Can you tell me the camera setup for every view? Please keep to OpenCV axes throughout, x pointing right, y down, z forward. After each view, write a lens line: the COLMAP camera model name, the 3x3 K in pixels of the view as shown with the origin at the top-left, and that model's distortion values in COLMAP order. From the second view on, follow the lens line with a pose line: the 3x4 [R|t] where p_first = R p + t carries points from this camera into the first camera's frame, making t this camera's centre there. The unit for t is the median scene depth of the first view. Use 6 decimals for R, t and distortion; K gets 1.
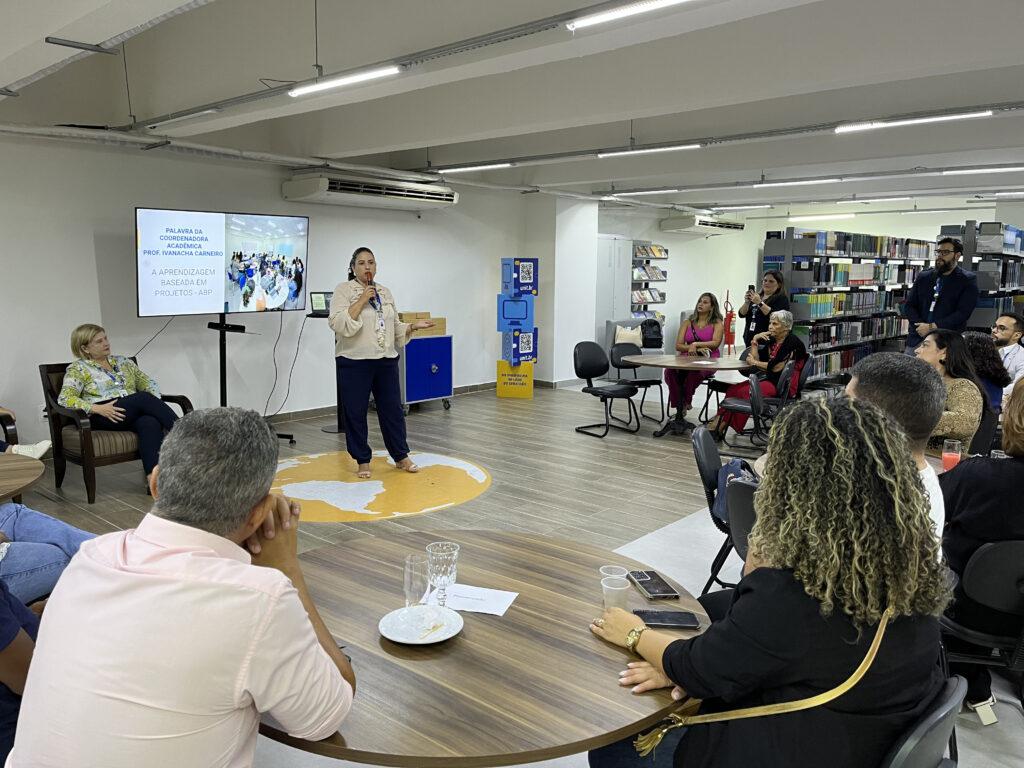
lens RADIAL K [[777.9, 0, 512.0], [0, 777.9, 384.0], [0, 0, 1]] dist [0.087904, -0.106572]
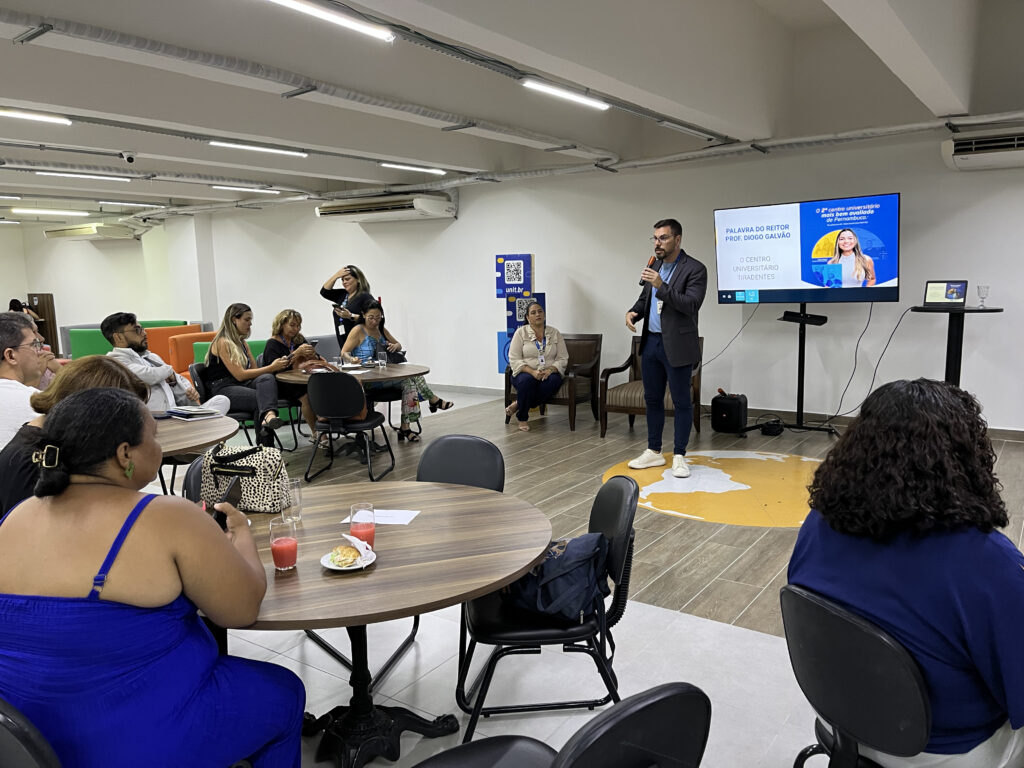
lens RADIAL K [[777.9, 0, 512.0], [0, 777.9, 384.0], [0, 0, 1]] dist [0.087904, -0.106572]
pose [[0.111294, 0.119995, -0.986516, 0.569812], [-0.125776, 0.986402, 0.105792, -0.046525], [0.985796, 0.112306, 0.124873, 0.505140]]
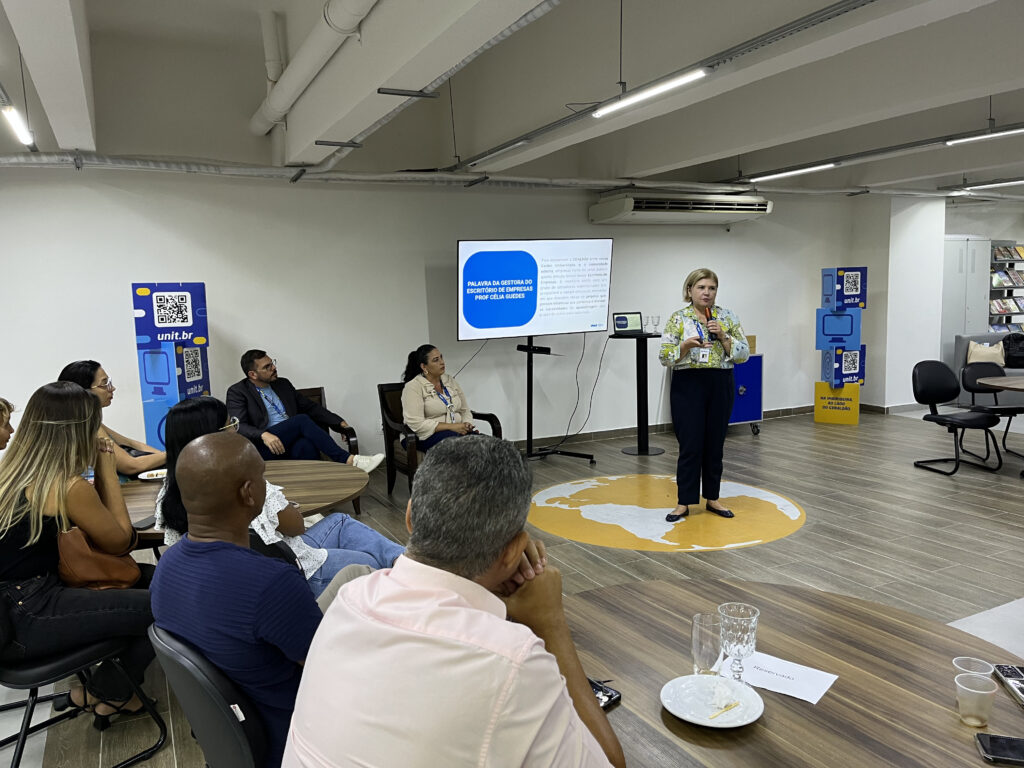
lens RADIAL K [[777.9, 0, 512.0], [0, 777.9, 384.0], [0, 0, 1]] dist [0.087904, -0.106572]
pose [[0.925414, 0.008138, -0.378871, 0.001298], [-0.017515, 0.999619, -0.021309, -0.002979], [0.378553, 0.026356, 0.925204, 0.032122]]
